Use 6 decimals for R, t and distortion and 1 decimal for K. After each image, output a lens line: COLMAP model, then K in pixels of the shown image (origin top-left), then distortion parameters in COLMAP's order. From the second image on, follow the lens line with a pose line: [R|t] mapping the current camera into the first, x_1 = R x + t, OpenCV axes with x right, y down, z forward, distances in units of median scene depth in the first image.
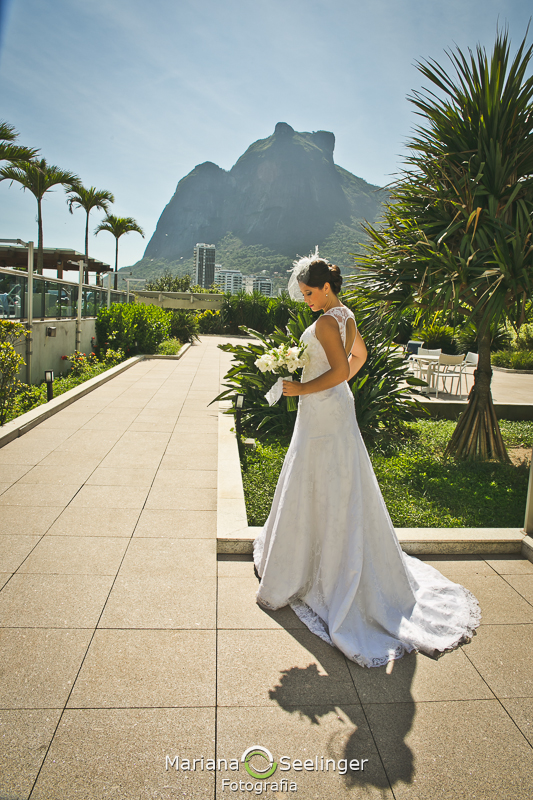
lens RADIAL K [[546.2, 0, 266.5], [0, 546.2, 400.0], [0, 0, 1]] dist [-0.126238, 0.093926]
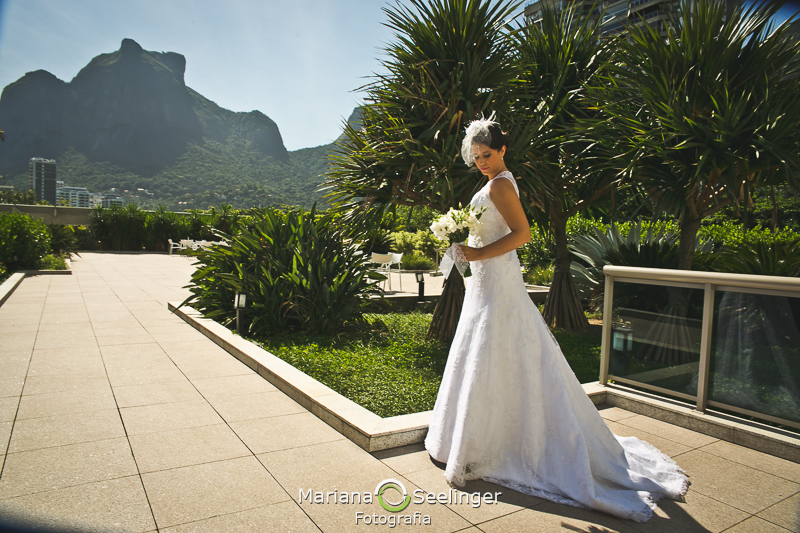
lens RADIAL K [[521.3, 0, 364.7], [0, 521.3, 277.2], [0, 0, 1]] dist [-0.103353, 0.077615]
pose [[0.901574, -0.044621, 0.430319, -0.237096], [0.073962, 0.995920, -0.051691, 0.024284], [-0.426257, 0.078430, 0.901196, 0.124385]]
